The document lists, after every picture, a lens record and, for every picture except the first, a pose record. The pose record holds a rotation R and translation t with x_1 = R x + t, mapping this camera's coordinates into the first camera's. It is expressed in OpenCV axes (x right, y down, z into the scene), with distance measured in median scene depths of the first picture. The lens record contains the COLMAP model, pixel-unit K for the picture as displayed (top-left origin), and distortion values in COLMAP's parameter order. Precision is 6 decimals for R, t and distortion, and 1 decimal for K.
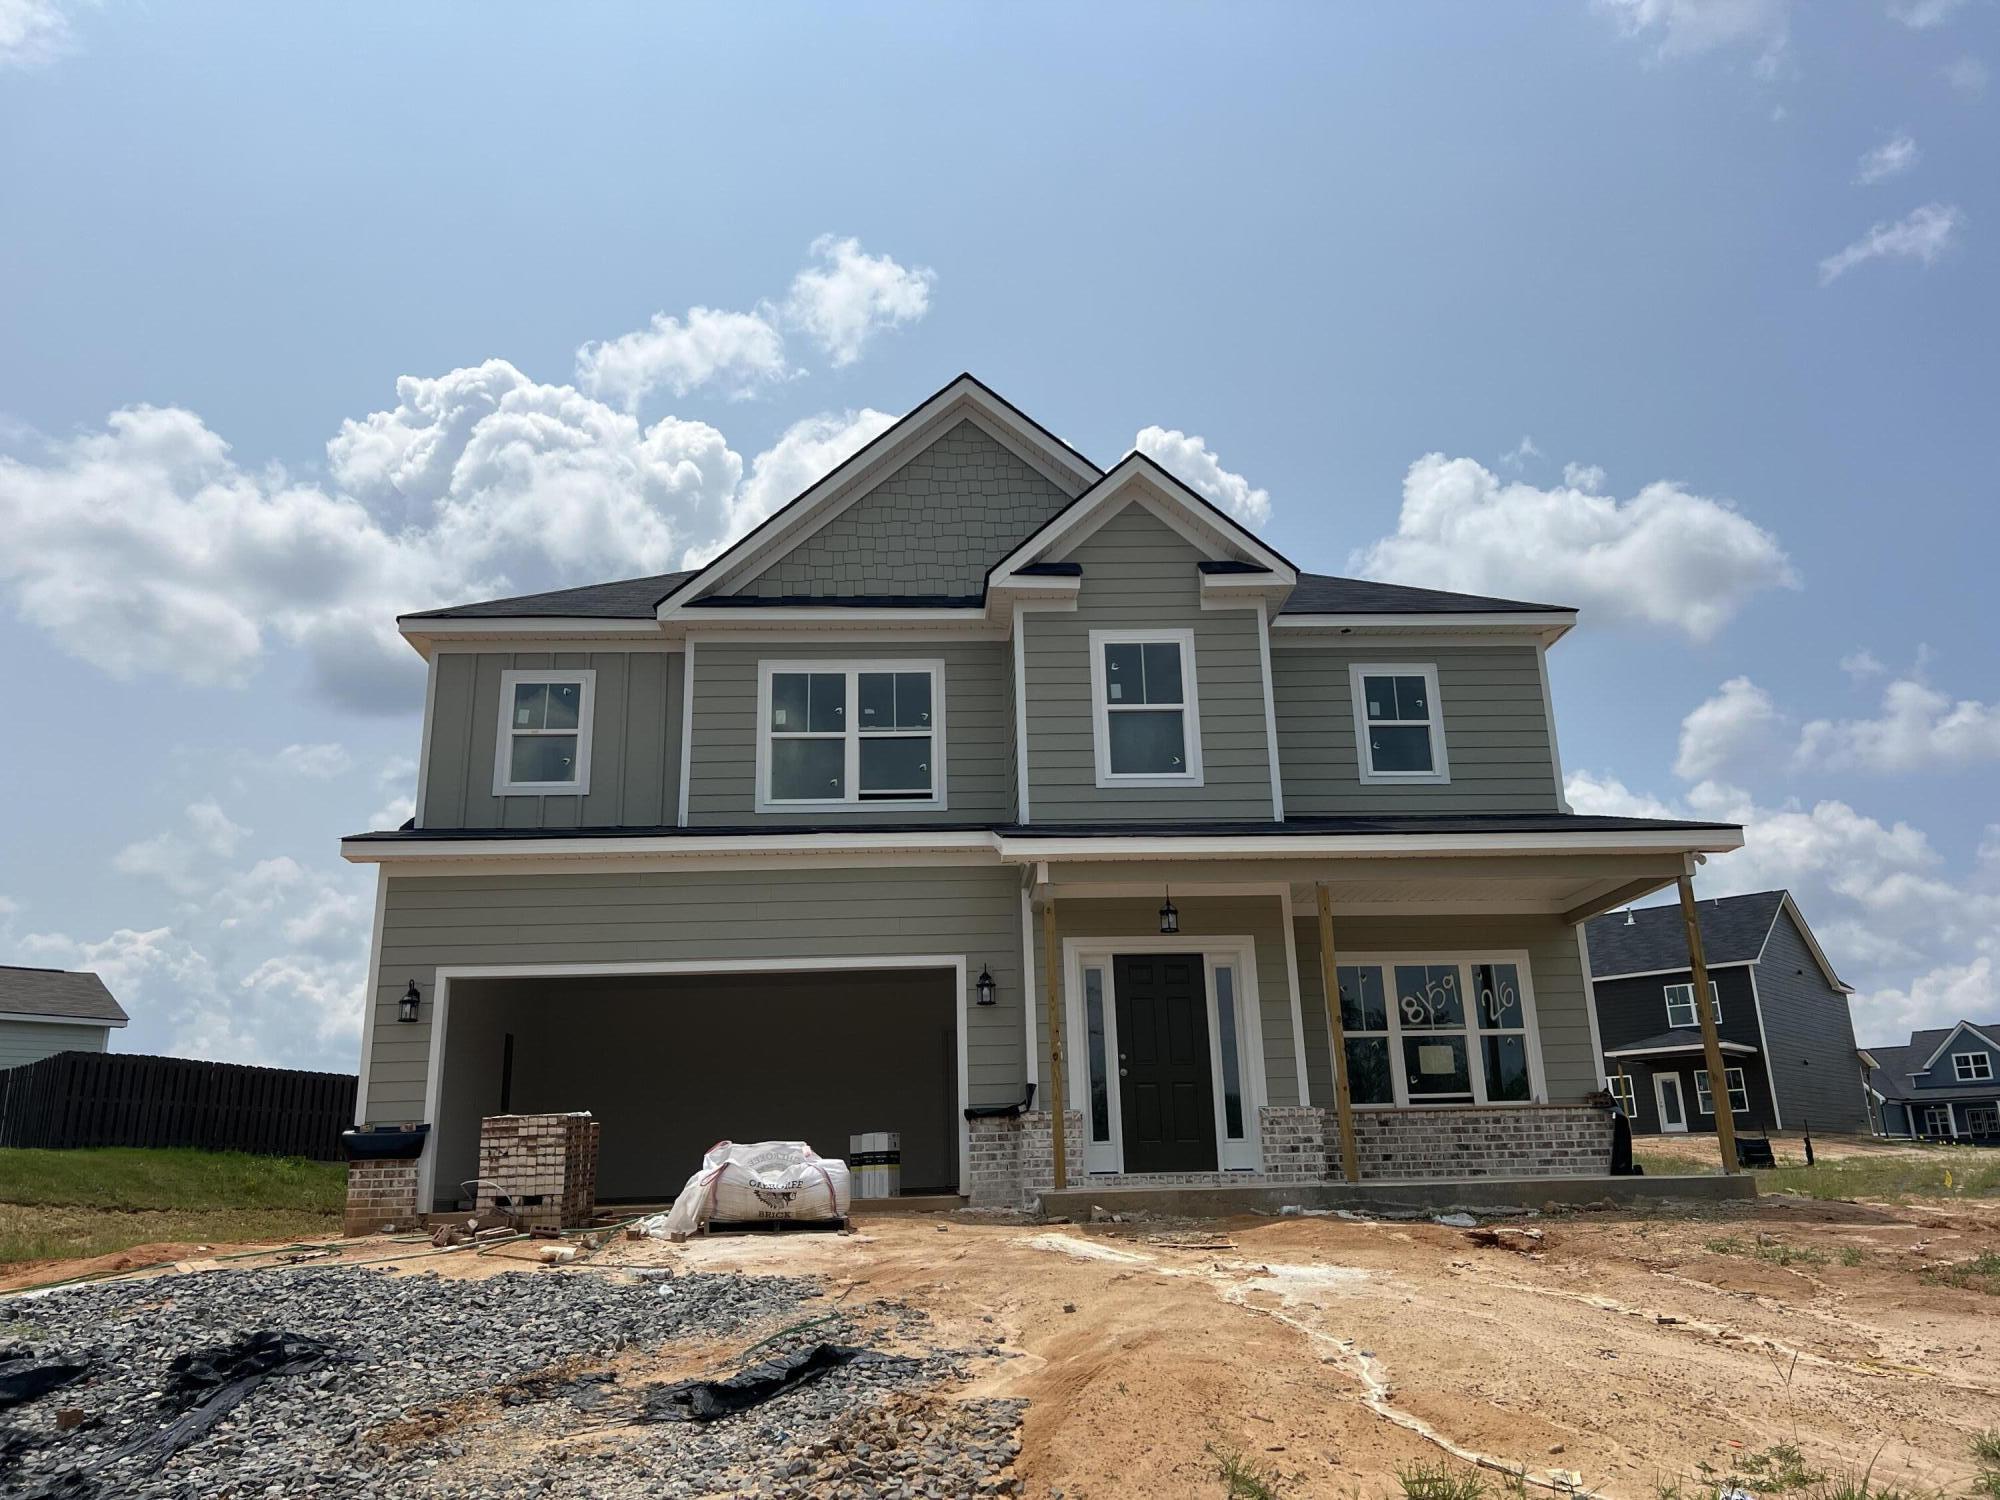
lens RADIAL K [[1508.5, 0, 1000.4], [0, 1508.5, 734.4], [0, 0, 1]] dist [0.061238, -0.042896]
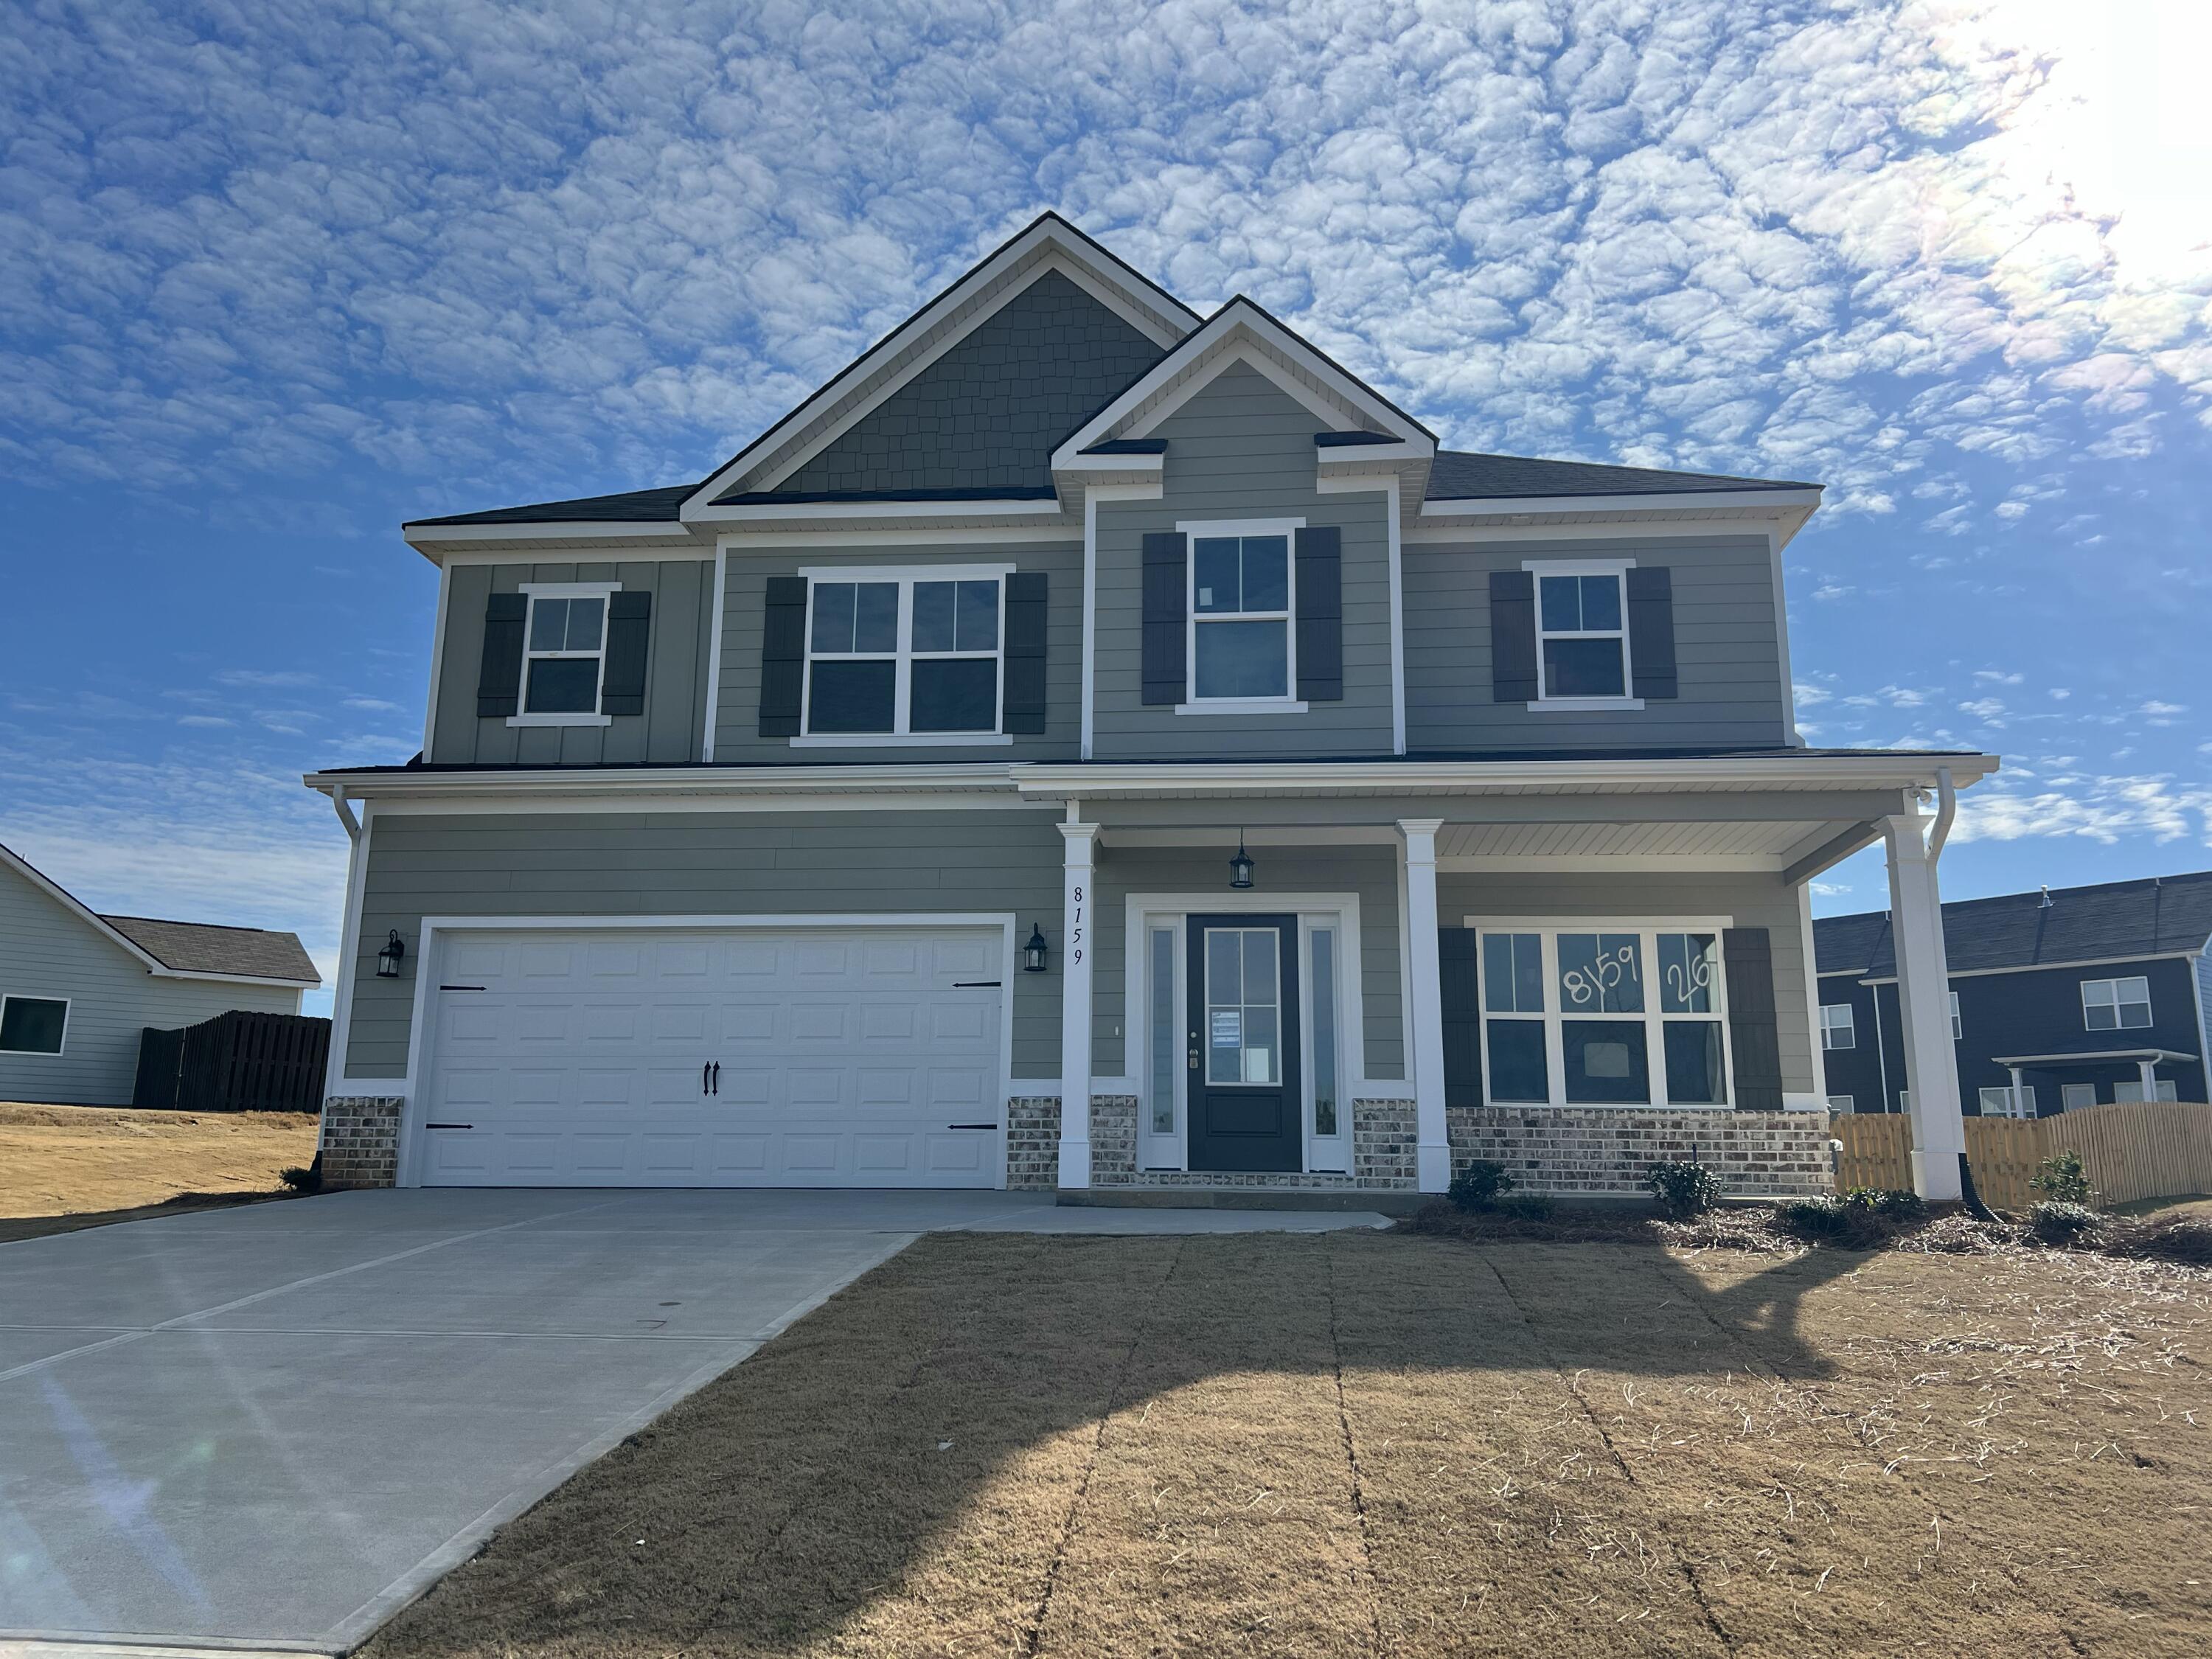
lens RADIAL K [[1668.4, 0, 1099.6], [0, 1668.4, 833.1], [0, 0, 1]] dist [0.061238, -0.042896]
pose [[0.989114, 0.005812, -0.147034, 0.153475], [0.006145, 0.996717, 0.080737, 0.025959], [0.147020, -0.080762, 0.985831, 0.089242]]
